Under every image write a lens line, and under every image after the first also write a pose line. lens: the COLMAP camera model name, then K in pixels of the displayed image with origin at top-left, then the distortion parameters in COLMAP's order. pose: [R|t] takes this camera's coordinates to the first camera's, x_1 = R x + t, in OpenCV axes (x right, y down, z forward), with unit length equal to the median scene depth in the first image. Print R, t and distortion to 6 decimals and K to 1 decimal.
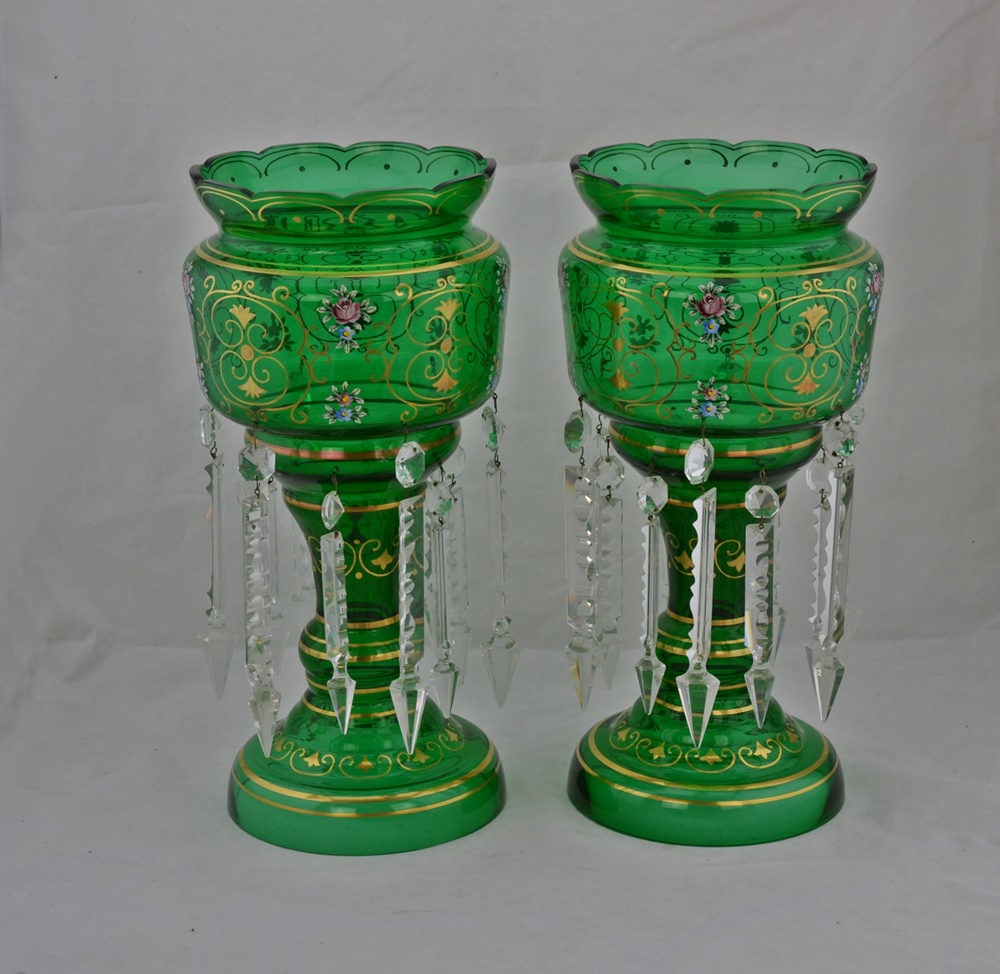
lens RADIAL K [[2626.1, 0, 496.2], [0, 2626.1, 481.8], [0, 0, 1]] dist [-0.032334, 0.000000]
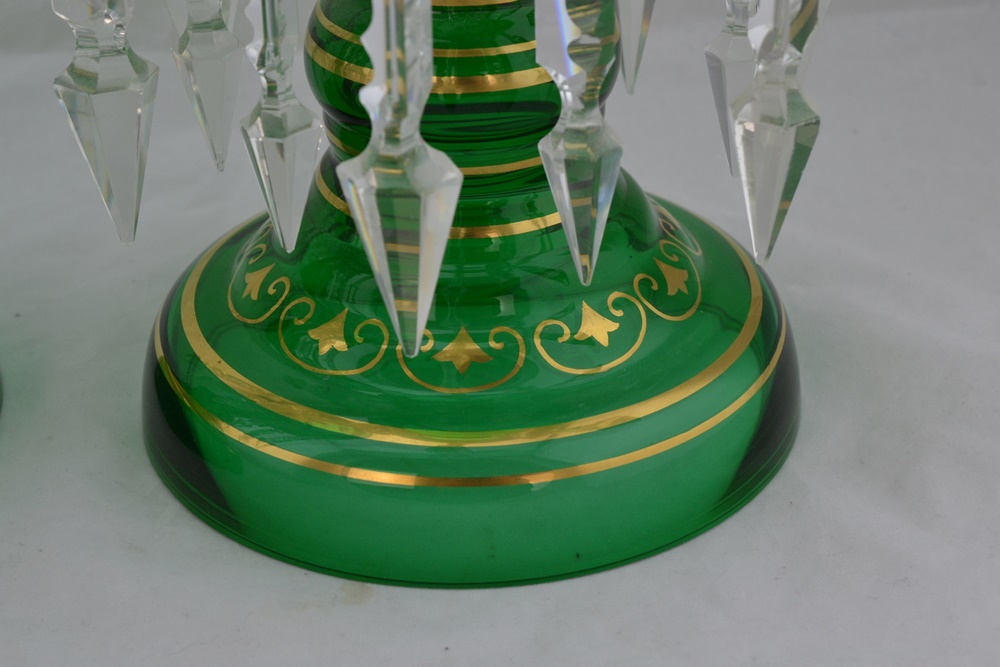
lens RADIAL K [[1886.6, 0, 491.3], [0, 1886.6, 330.8], [0, 0, 1]] dist [-0.024195, 0.000000]
pose [[0.999516, -0.030044, 0.008049, 0.085630], [0.027200, 0.969817, 0.242313, 0.035684], [-0.015086, -0.241977, 0.970165, 0.746695]]
